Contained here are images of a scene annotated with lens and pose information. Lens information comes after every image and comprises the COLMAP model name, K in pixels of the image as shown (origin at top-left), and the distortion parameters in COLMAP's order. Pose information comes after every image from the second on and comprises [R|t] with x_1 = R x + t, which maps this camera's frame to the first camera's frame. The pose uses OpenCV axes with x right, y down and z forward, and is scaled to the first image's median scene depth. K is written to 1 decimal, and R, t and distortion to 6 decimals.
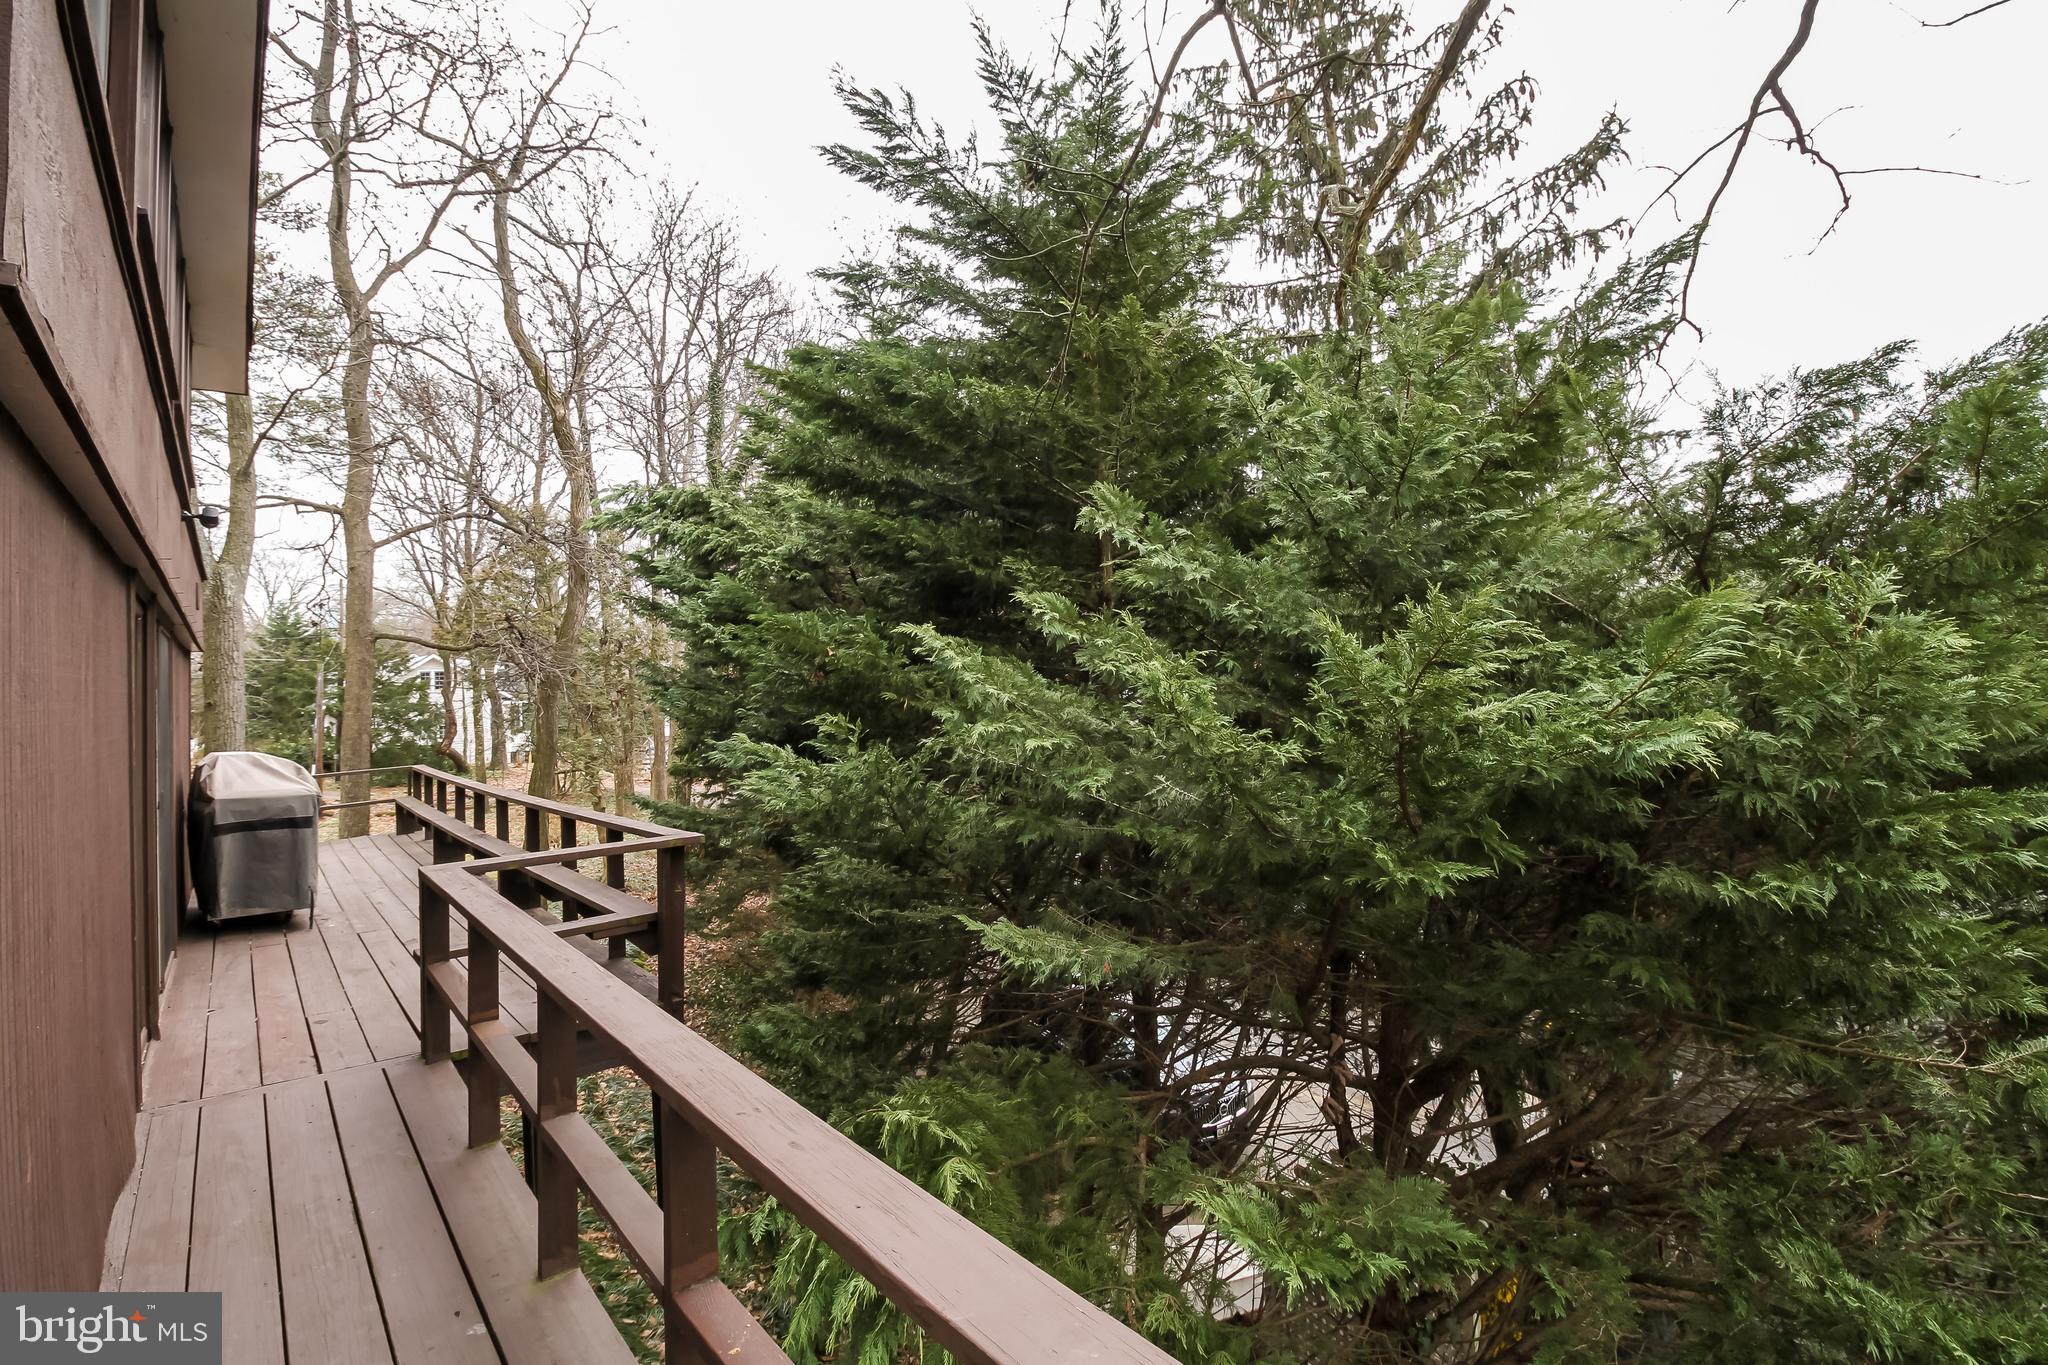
lens RADIAL K [[998.1, 0, 1022.9], [0, 998.1, 656.1], [0, 0, 1]] dist [-0.024540, -0.000600]
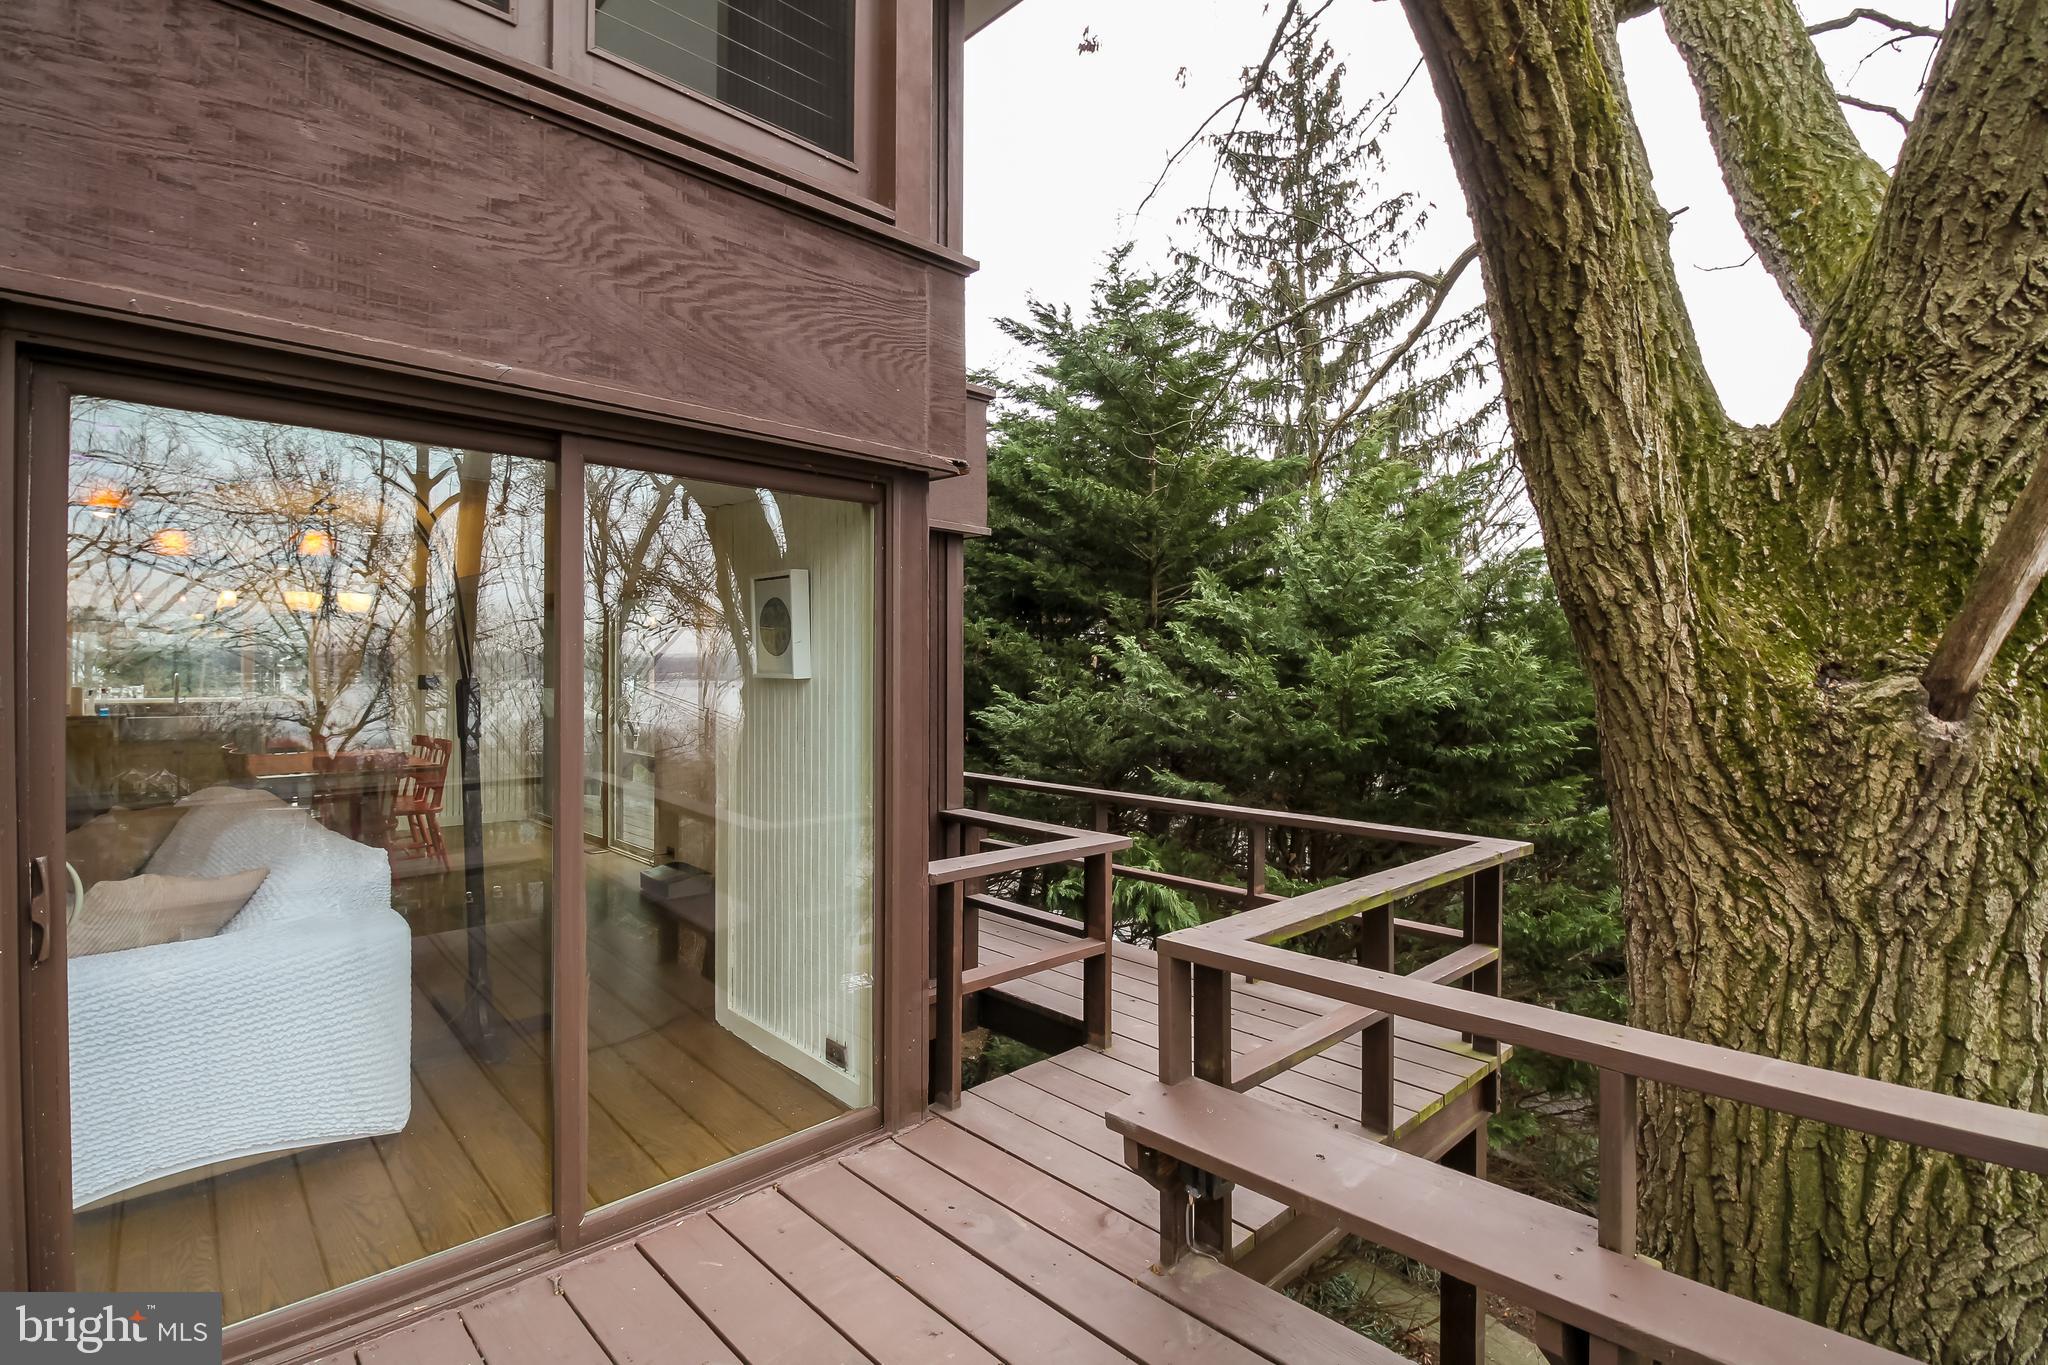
lens RADIAL K [[988.3, 0, 1033.0], [0, 988.3, 677.6], [0, 0, 1]] dist [-0.001483, -0.004957]
pose [[0.994382, 0.051729, 0.092352, -0.331827], [-0.054686, 0.998060, 0.029772, 0.004264], [-0.090633, -0.034655, 0.995281, -0.740463]]
